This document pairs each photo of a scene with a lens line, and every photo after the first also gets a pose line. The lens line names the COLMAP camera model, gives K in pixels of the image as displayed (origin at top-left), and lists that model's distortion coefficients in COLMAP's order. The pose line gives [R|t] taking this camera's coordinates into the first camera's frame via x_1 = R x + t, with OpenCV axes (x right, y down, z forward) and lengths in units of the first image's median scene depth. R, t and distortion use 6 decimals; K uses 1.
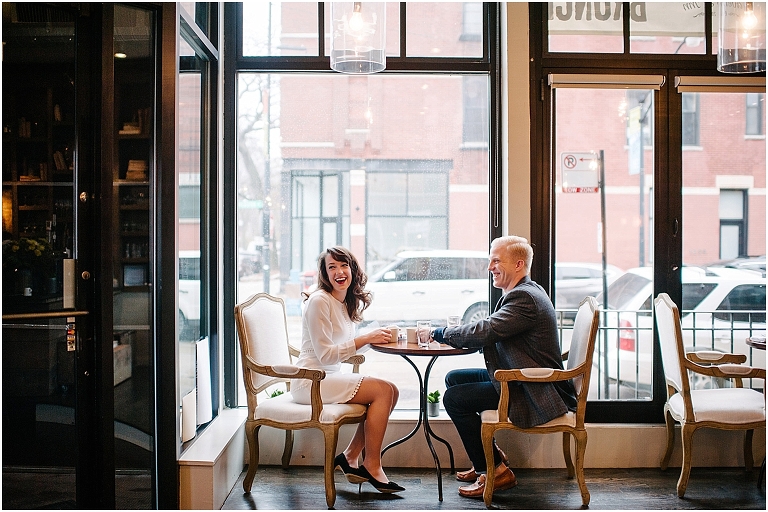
lens RADIAL K [[761.6, 0, 384.0], [0, 761.6, 256.0], [0, 0, 1]] dist [-0.096135, 0.083539]
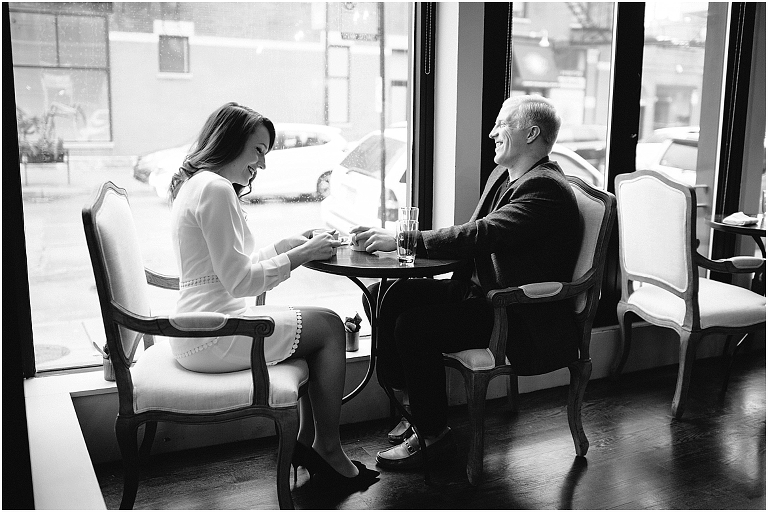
lens RADIAL K [[761.6, 0, 384.0], [0, 761.6, 256.0], [0, 0, 1]] dist [-0.096135, 0.083539]
pose [[0.887408, -0.073501, 0.455088, -0.117303], [-0.010971, 0.983560, 0.180246, 0.000331], [-0.460854, -0.164944, 0.872013, 0.211308]]
